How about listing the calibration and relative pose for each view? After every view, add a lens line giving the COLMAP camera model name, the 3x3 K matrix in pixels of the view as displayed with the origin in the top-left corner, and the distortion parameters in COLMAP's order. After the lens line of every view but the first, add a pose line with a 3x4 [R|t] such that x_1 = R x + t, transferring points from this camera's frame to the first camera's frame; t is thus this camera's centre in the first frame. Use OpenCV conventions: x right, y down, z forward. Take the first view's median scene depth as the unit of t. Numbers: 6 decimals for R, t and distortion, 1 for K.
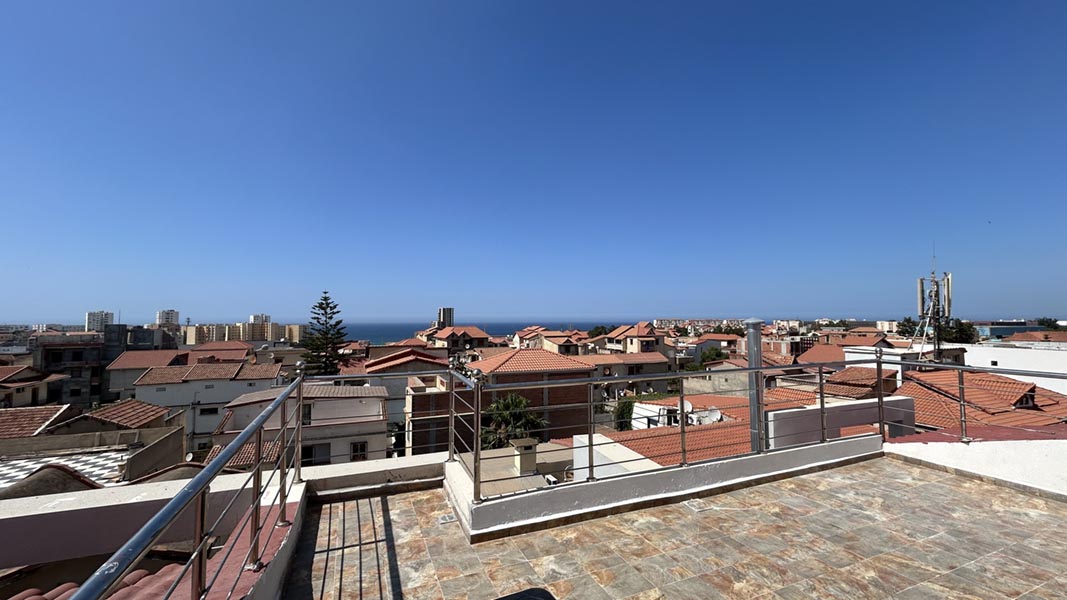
lens RADIAL K [[423.4, 0, 537.5], [0, 423.4, 299.9], [0, 0, 1]] dist [-0.001643, -0.000115]
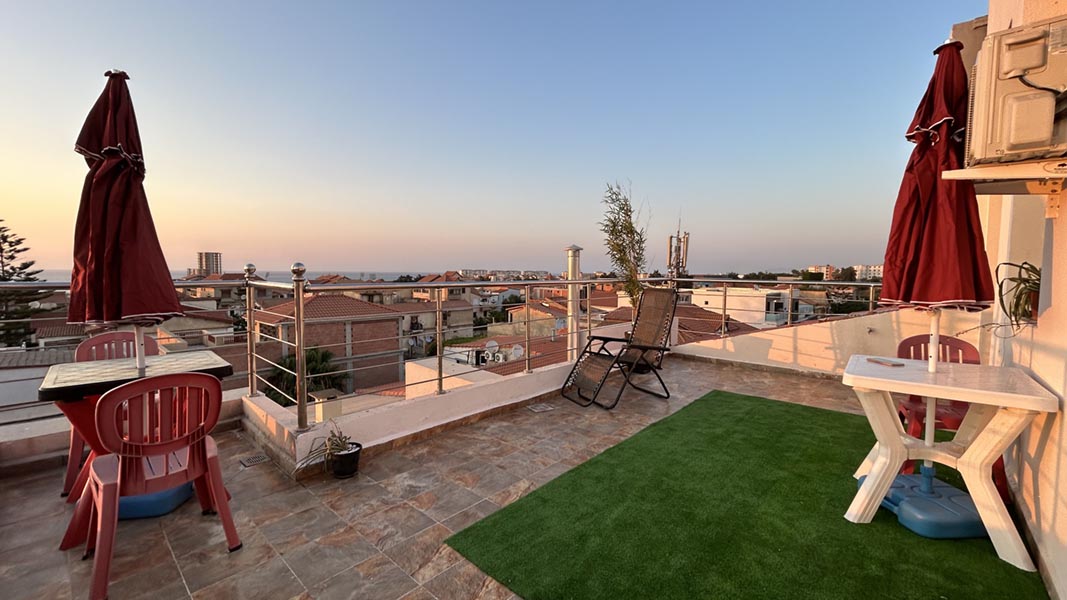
lens RADIAL K [[423.4, 0, 528.2], [0, 423.4, 296.4], [0, 0, 1]] dist [-0.001643, -0.000115]
pose [[0.908465, -0.011812, 0.417793, -0.080340], [-0.033190, 0.994405, 0.100285, 0.125351], [-0.416640, -0.104972, 0.902990, 0.123876]]
